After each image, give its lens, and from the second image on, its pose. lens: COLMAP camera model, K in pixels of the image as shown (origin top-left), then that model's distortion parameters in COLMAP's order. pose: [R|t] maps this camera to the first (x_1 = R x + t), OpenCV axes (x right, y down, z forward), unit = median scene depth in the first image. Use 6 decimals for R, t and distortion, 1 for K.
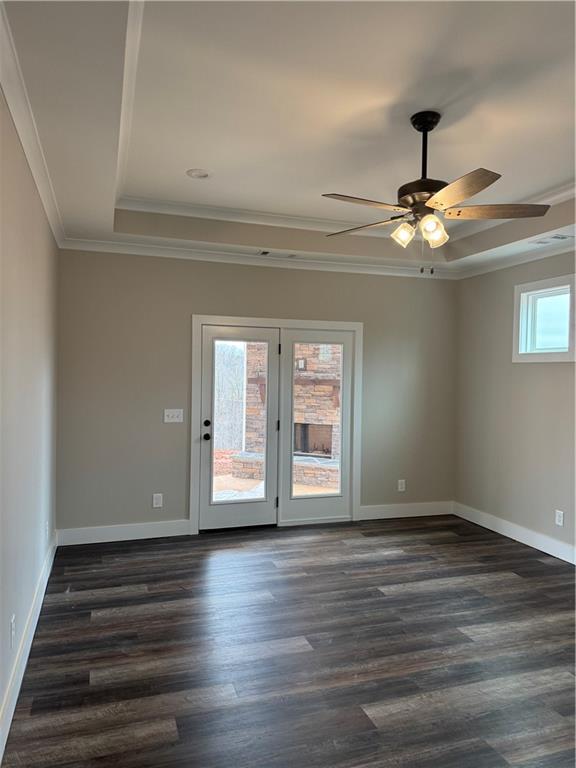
lens RADIAL K [[548.5, 0, 287.1], [0, 548.5, 380.3], [0, 0, 1]] dist [0.027490, -0.030540]
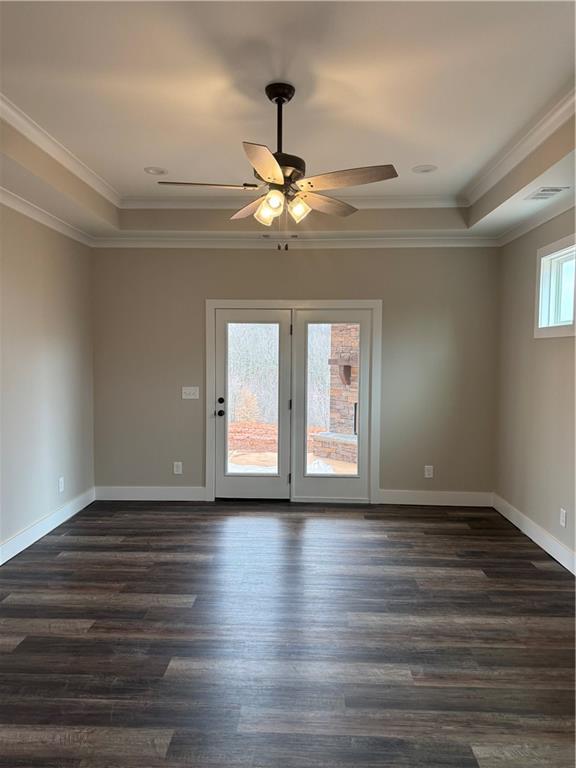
lens RADIAL K [[548.5, 0, 287.3], [0, 548.5, 384.3], [0, 0, 1]] dist [0.027490, -0.030540]
pose [[0.934467, 0.011276, -0.355870, 0.364090], [0.002670, 0.999248, 0.038672, 0.005377], [0.356039, -0.037088, 0.933735, 0.042736]]
